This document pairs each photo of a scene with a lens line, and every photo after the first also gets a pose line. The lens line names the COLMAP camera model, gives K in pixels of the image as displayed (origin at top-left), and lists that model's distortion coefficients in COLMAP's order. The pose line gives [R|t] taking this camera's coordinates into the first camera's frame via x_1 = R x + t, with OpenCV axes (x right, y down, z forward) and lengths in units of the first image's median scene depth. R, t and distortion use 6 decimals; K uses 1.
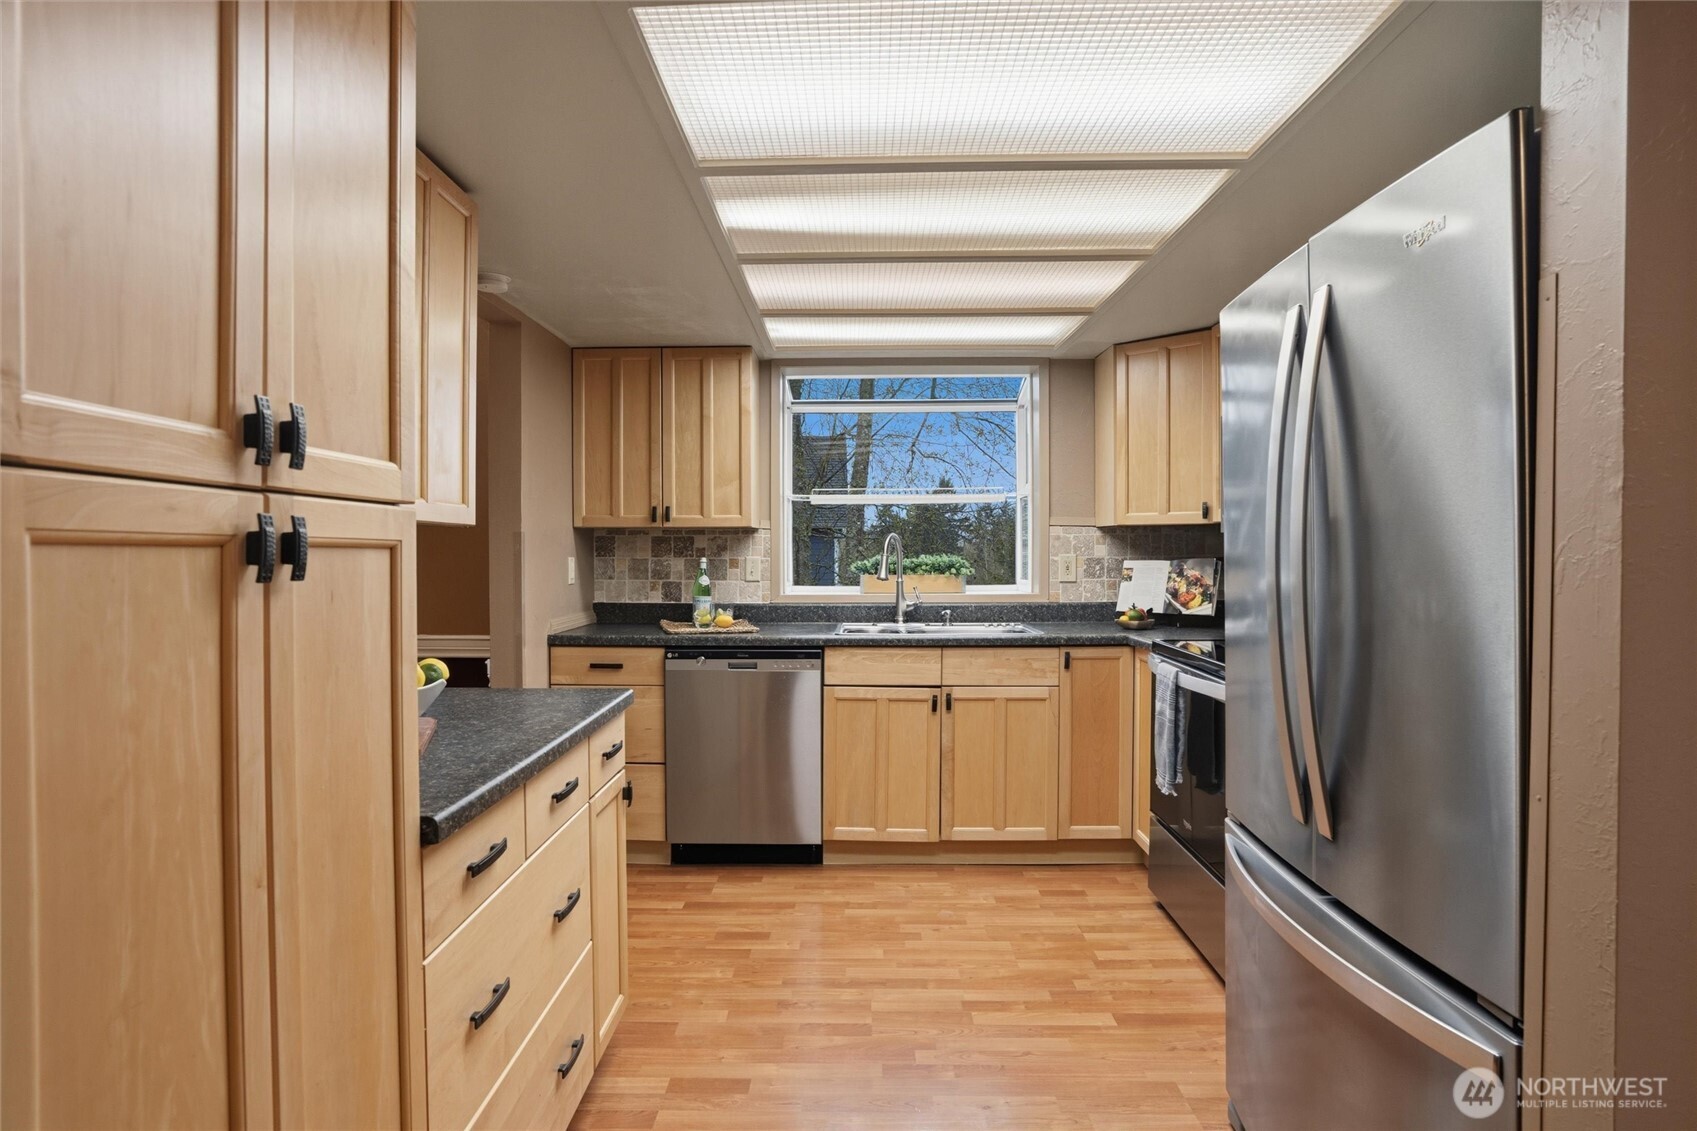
lens RADIAL K [[901.0, 0, 840.3], [0, 901.0, 559.7], [0, 0, 1]] dist [-0.065170, 0.033105]
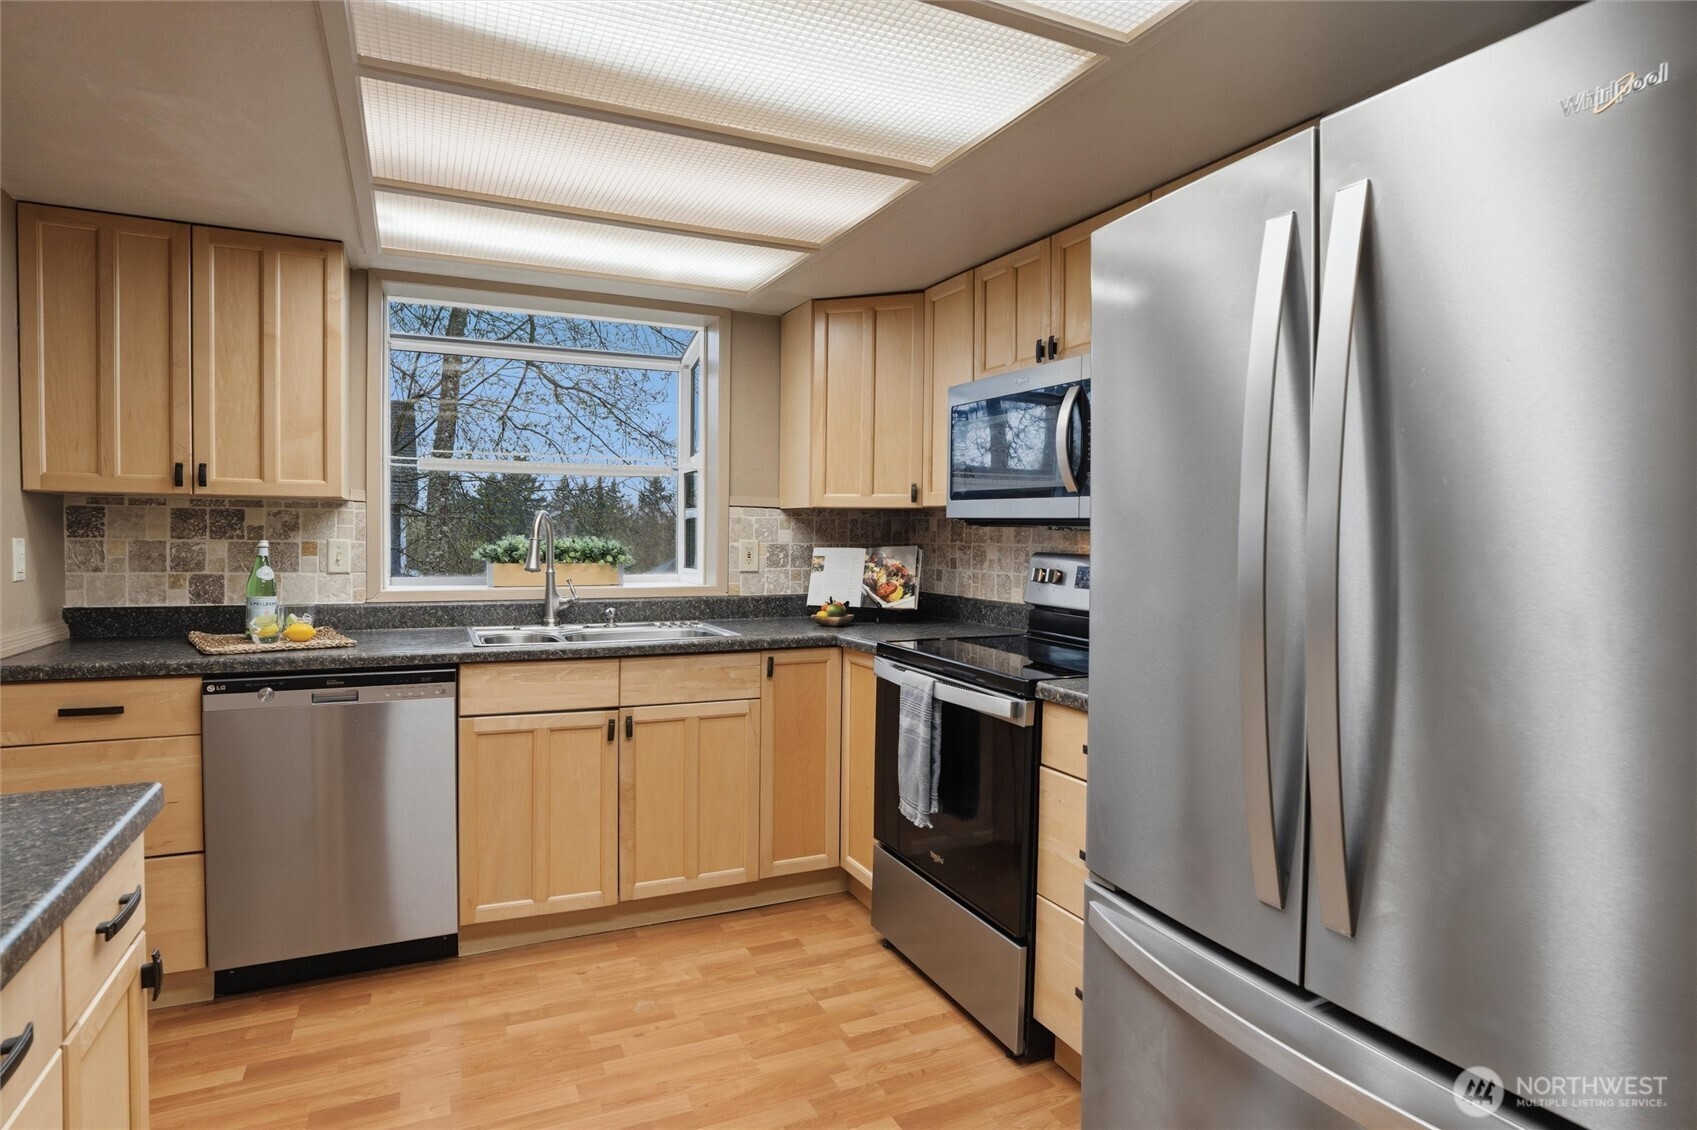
lens RADIAL K [[901.0, 0, 840.3], [0, 901.0, 559.2], [0, 0, 1]] dist [-0.065170, 0.033105]
pose [[0.895356, 0.000199, 0.445350, -0.062107], [-0.008733, 0.999815, 0.017110, -0.003527], [-0.445265, -0.019209, 0.895193, 0.213967]]
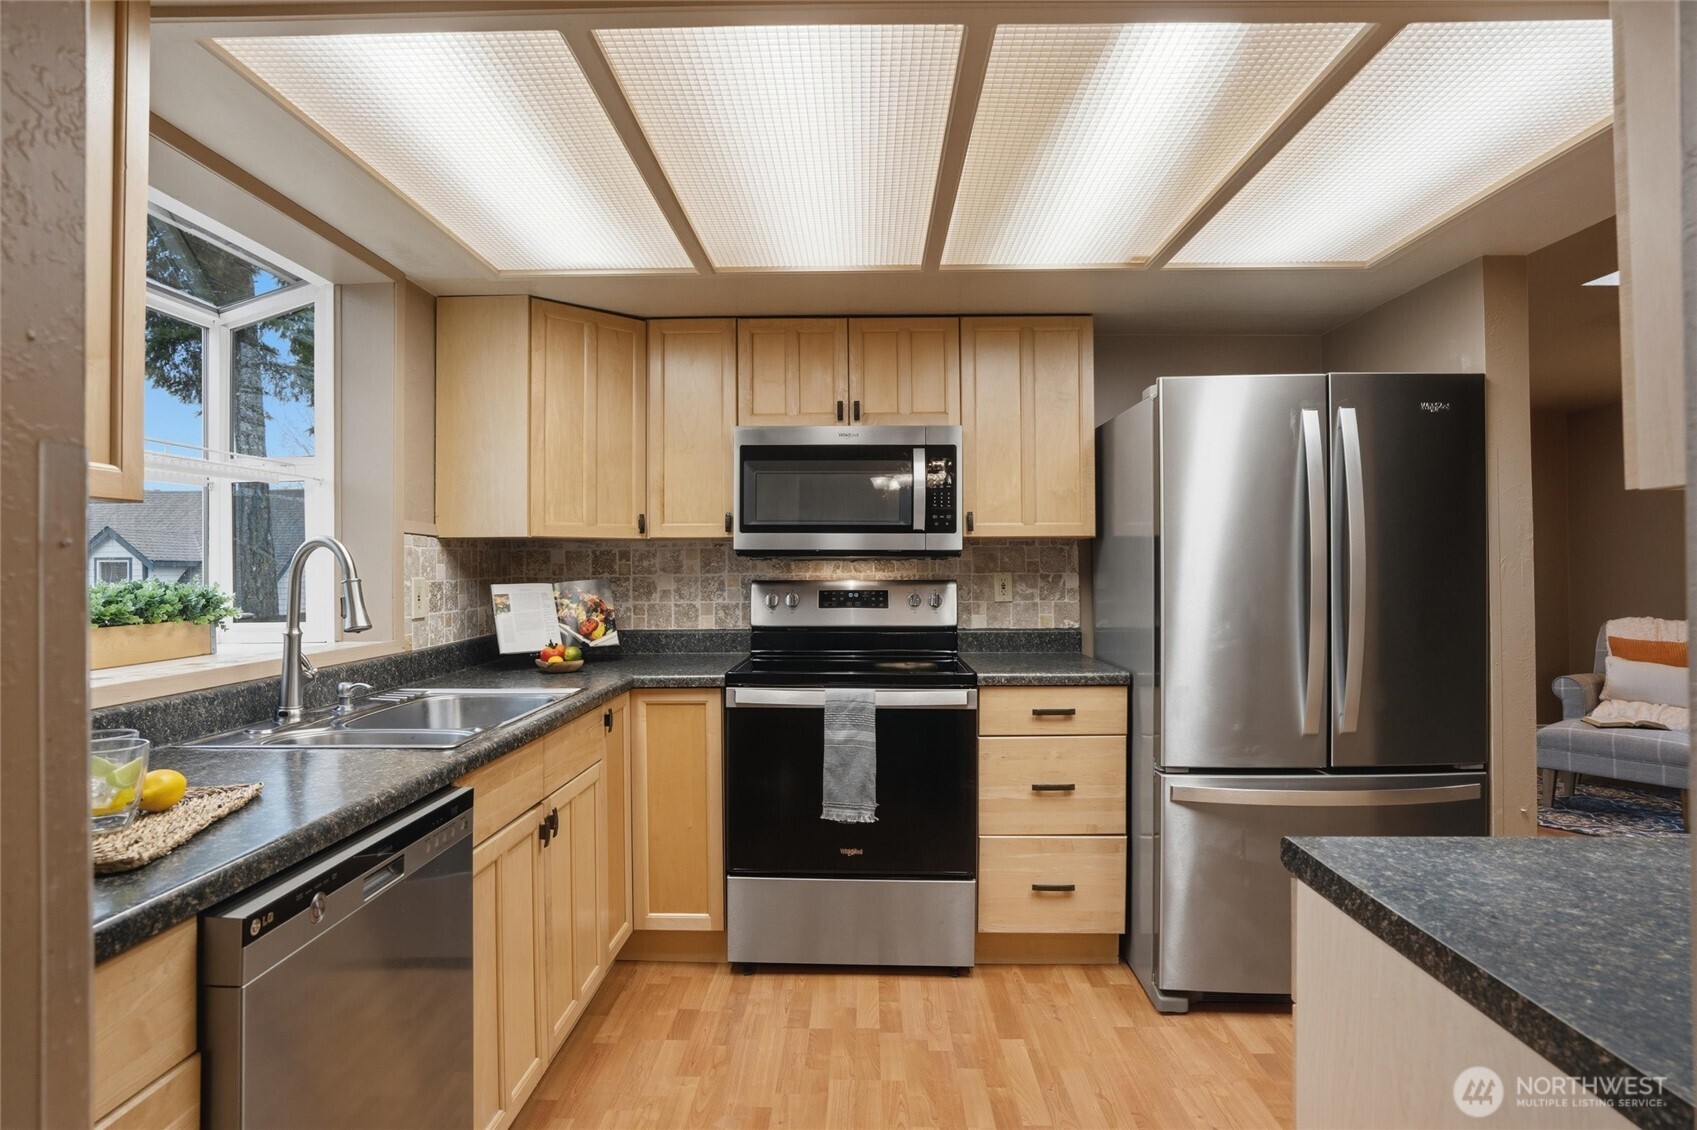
lens RADIAL K [[901.0, 0, 840.3], [0, 901.0, 559.2], [0, 0, 1]] dist [-0.065170, 0.033105]
pose [[0.009103, 0.012423, 0.999881, -0.462585], [0.019425, 0.999732, -0.012598, -0.005859], [-0.999770, 0.019537, 0.008860, 0.786038]]
